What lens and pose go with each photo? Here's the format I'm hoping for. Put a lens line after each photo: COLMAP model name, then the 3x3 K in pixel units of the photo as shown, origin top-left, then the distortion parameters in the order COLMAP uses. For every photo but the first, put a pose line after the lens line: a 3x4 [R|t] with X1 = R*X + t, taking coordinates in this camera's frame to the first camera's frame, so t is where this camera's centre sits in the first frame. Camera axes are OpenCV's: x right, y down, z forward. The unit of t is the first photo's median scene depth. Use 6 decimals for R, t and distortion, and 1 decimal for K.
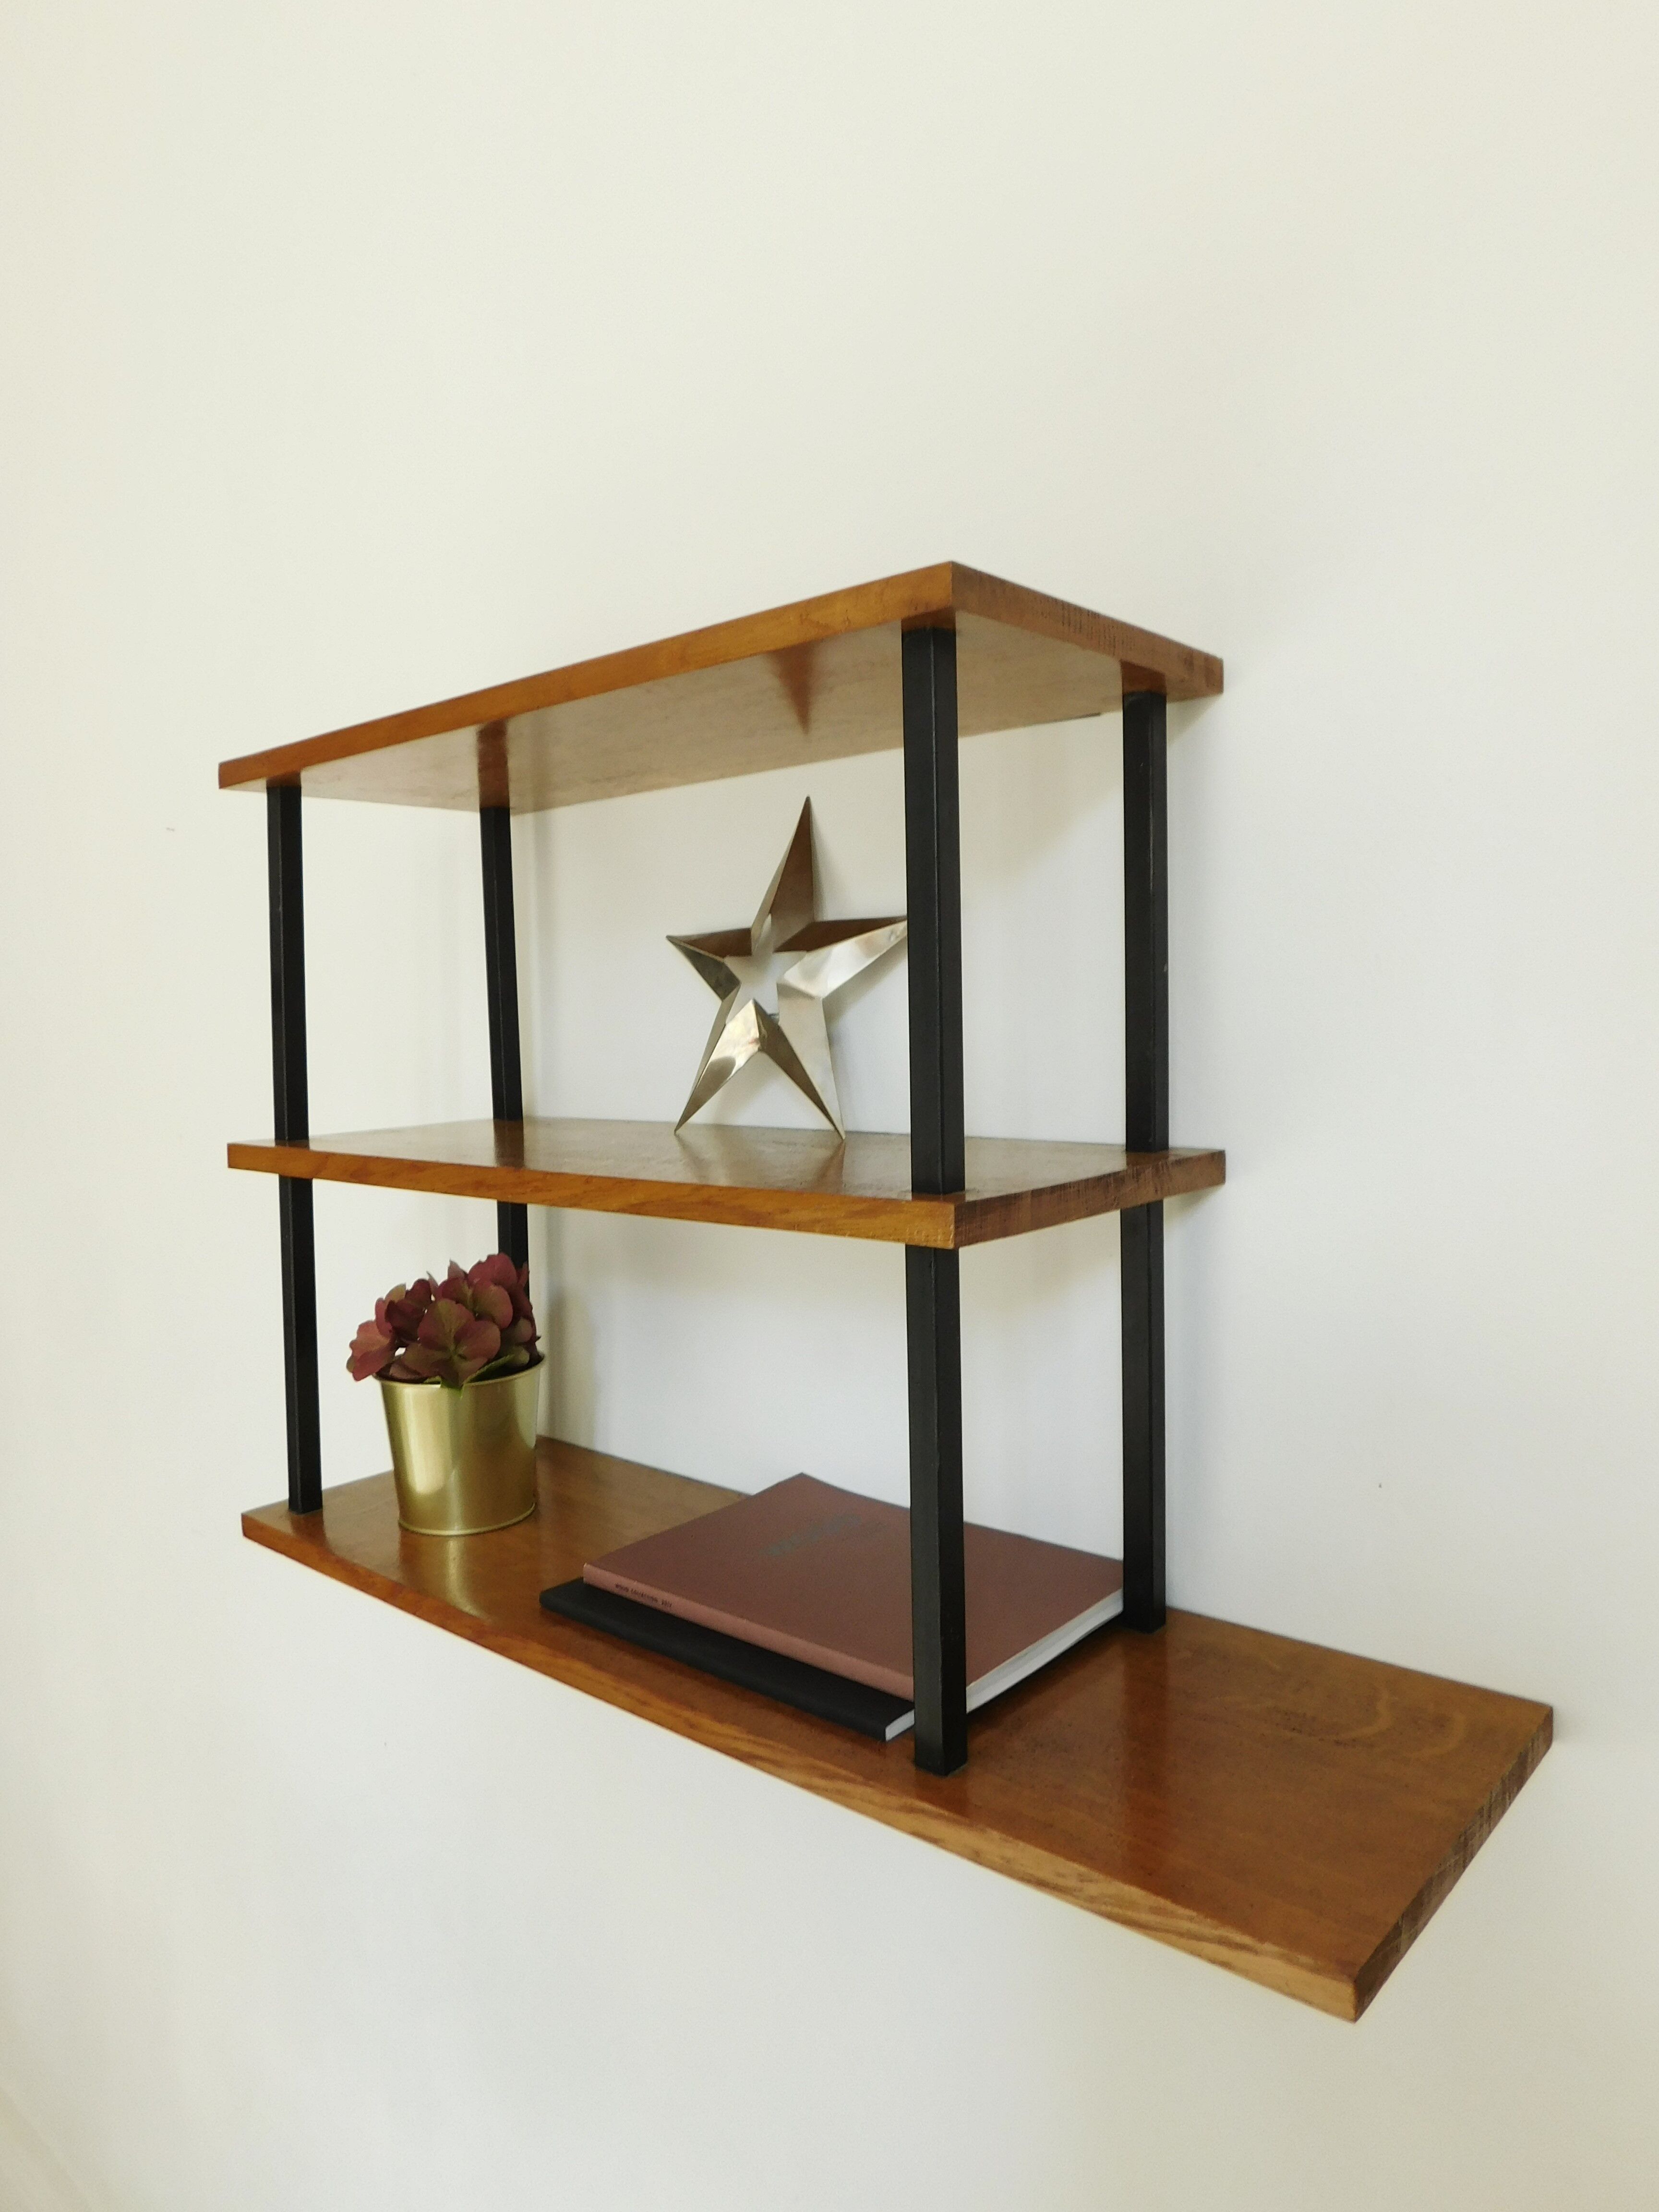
lens RADIAL K [[1487.0, 0, 876.0], [0, 1487.0, 1105.1], [0, 0, 1]] dist [-0.029898, 0.020619]
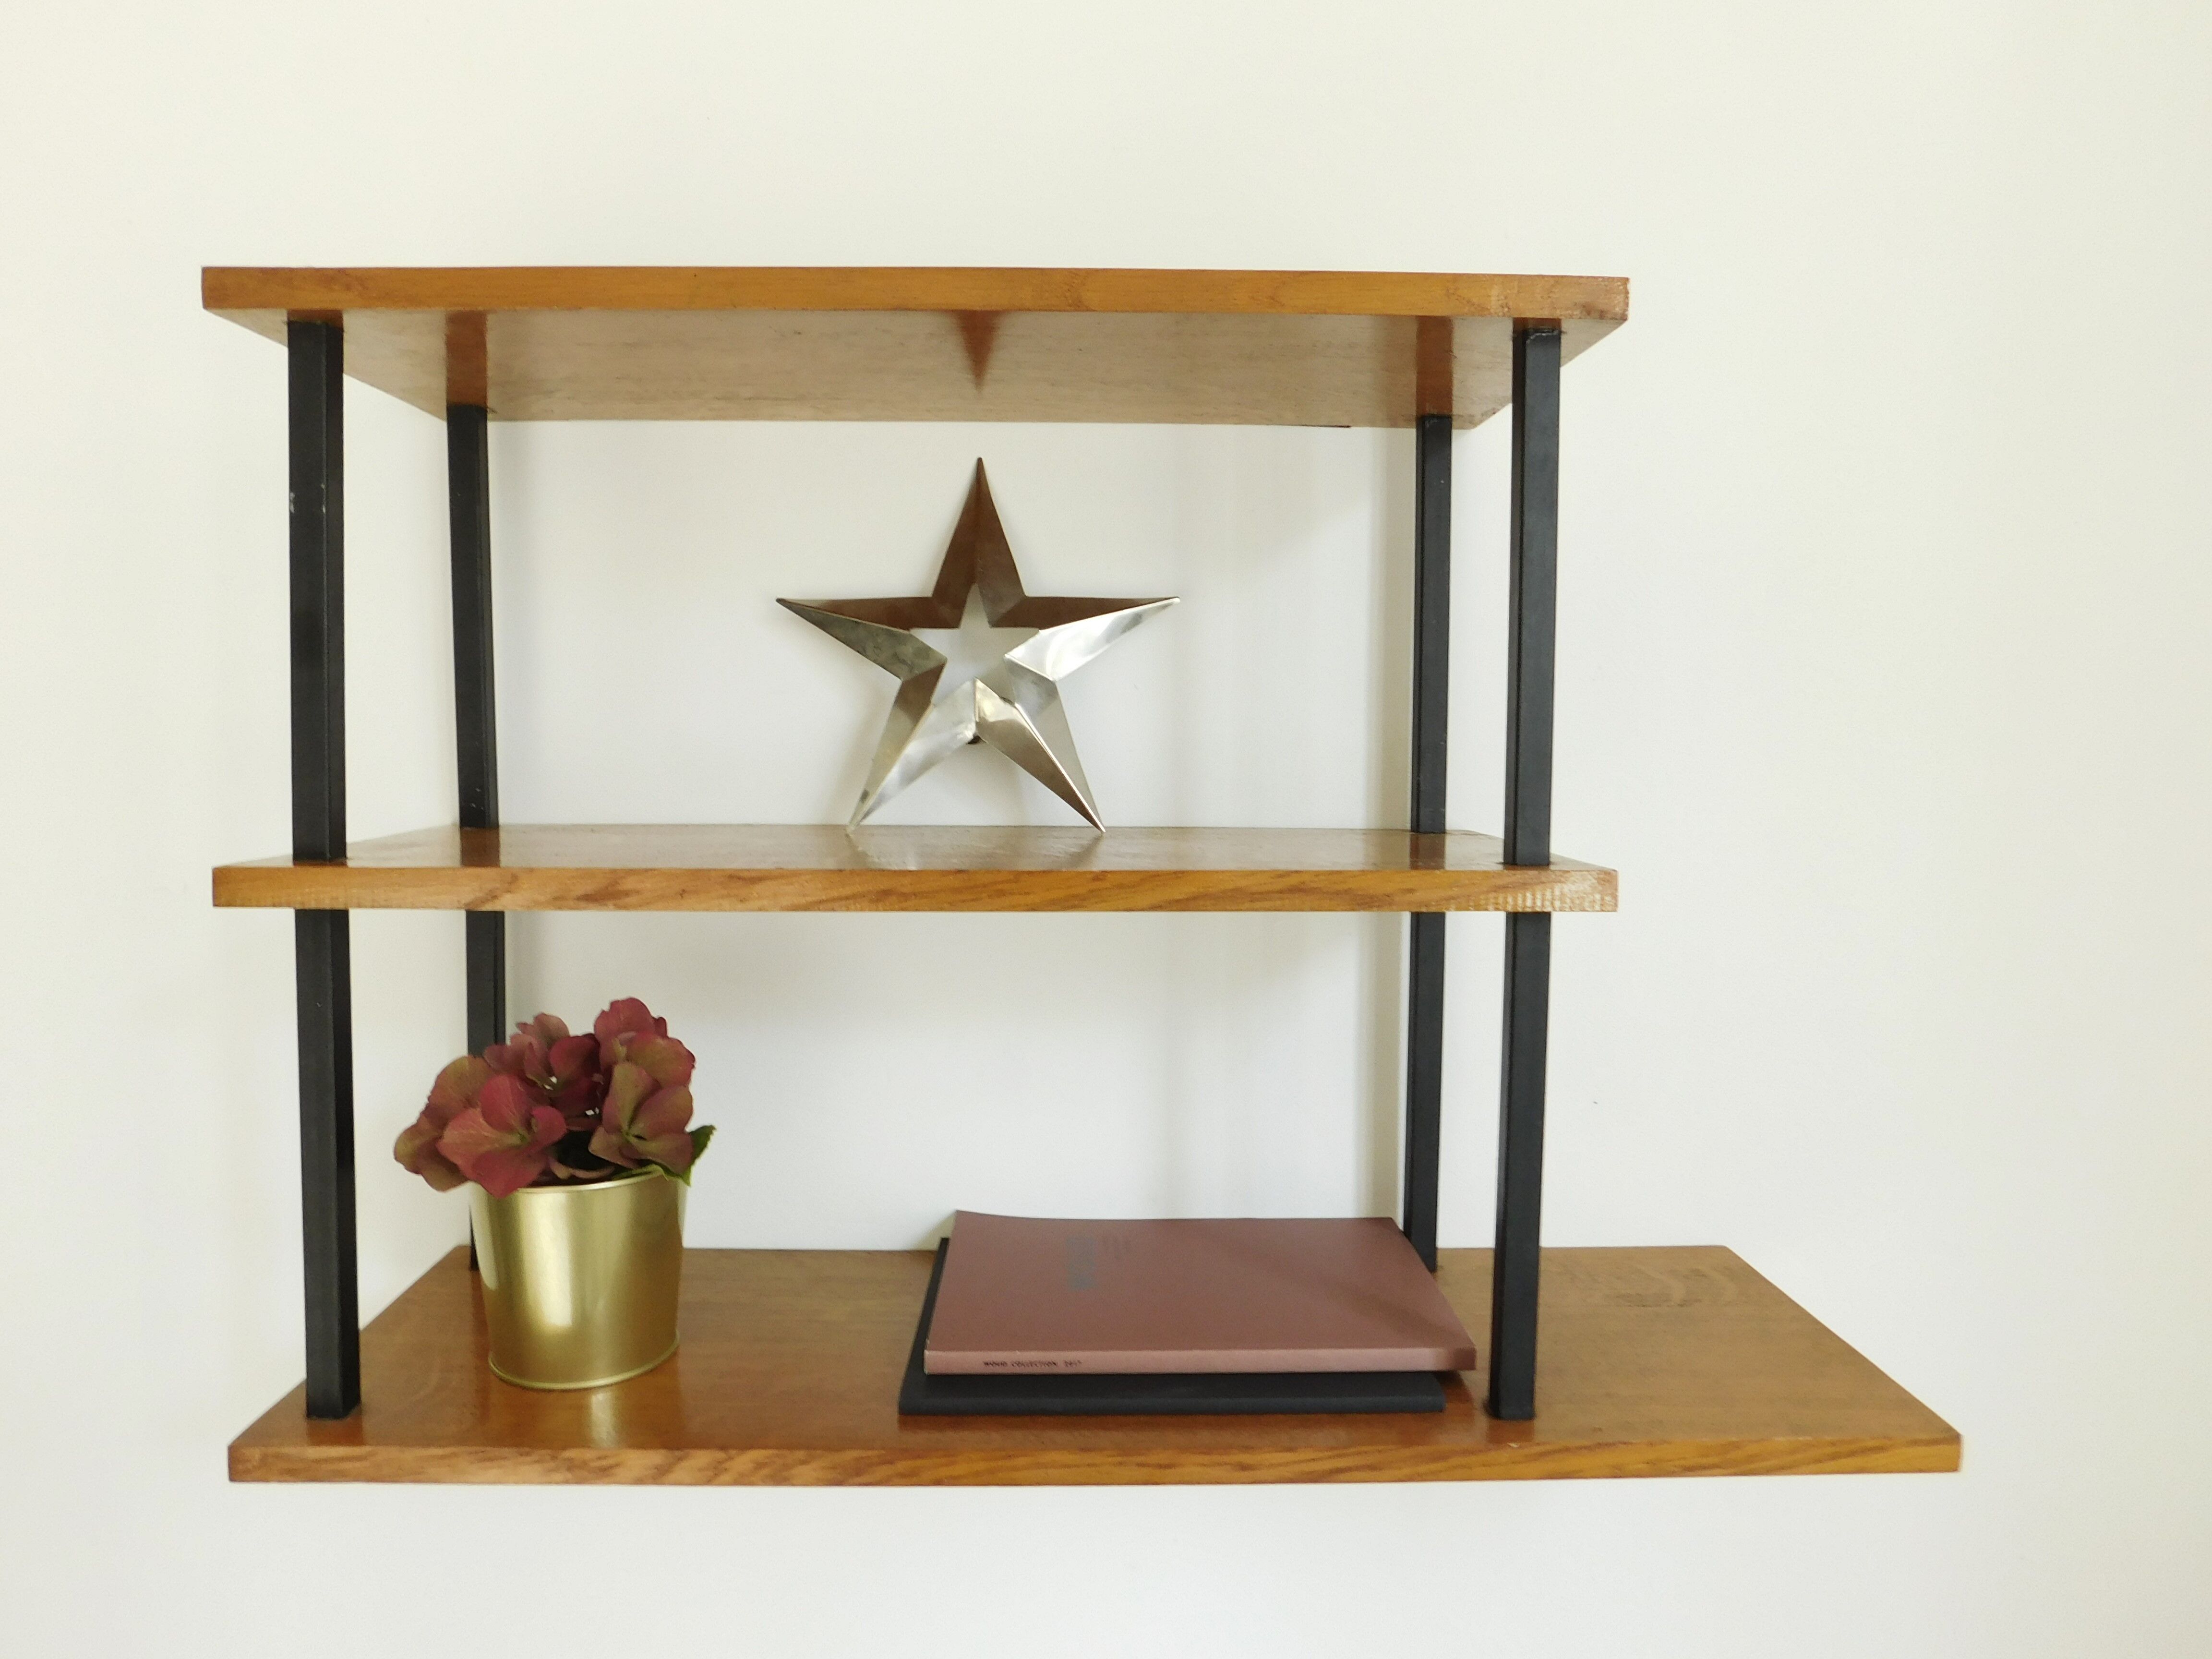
lens RADIAL K [[1487.0, 0, 1090.3], [0, 1487.0, 814.4], [0, 0, 1]] dist [-0.029898, 0.020619]
pose [[0.746556, -0.013183, 0.665192, -0.629523], [0.021760, 0.999753, -0.004608, 0.015459], [-0.664966, 0.017915, 0.746658, 0.297755]]
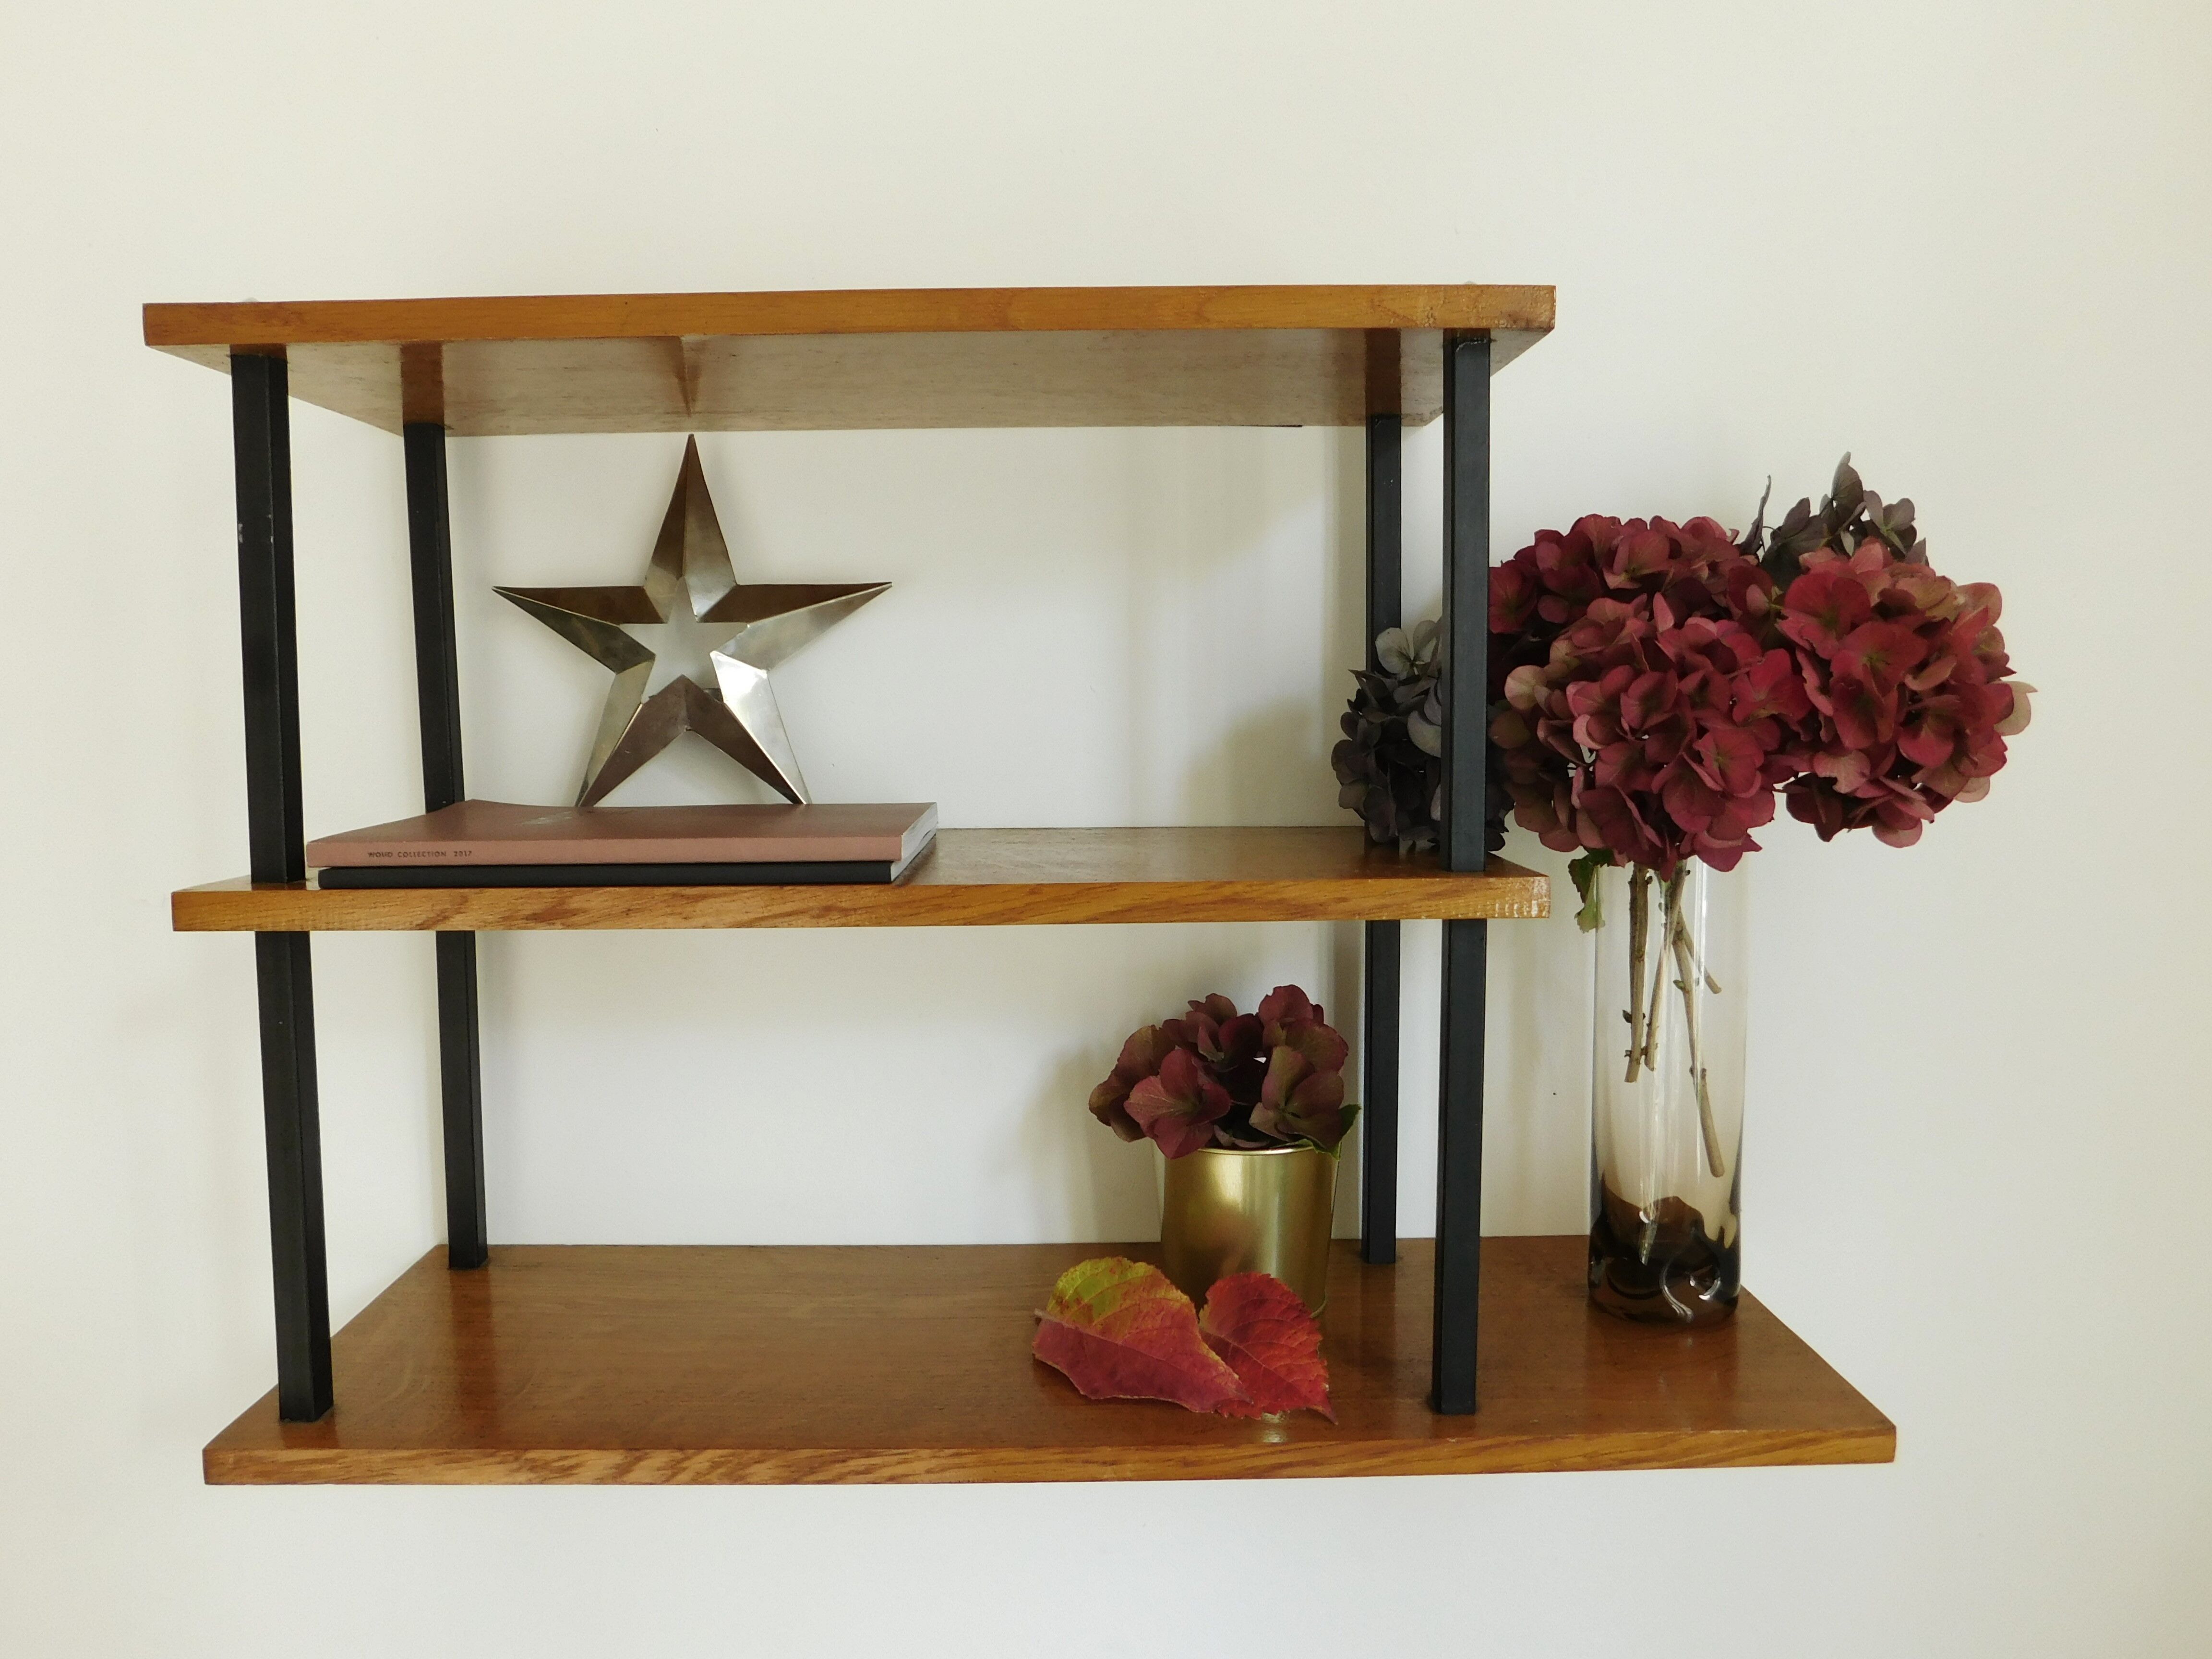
lens RADIAL K [[1487.0, 0, 1096.4], [0, 1487.0, 811.3], [0, 0, 1]] dist [-0.029898, 0.020619]
pose [[0.756500, -0.039415, 0.652805, -0.601834], [0.035917, 0.999180, 0.018706, -0.008435], [-0.653007, 0.009296, 0.757295, 0.259885]]
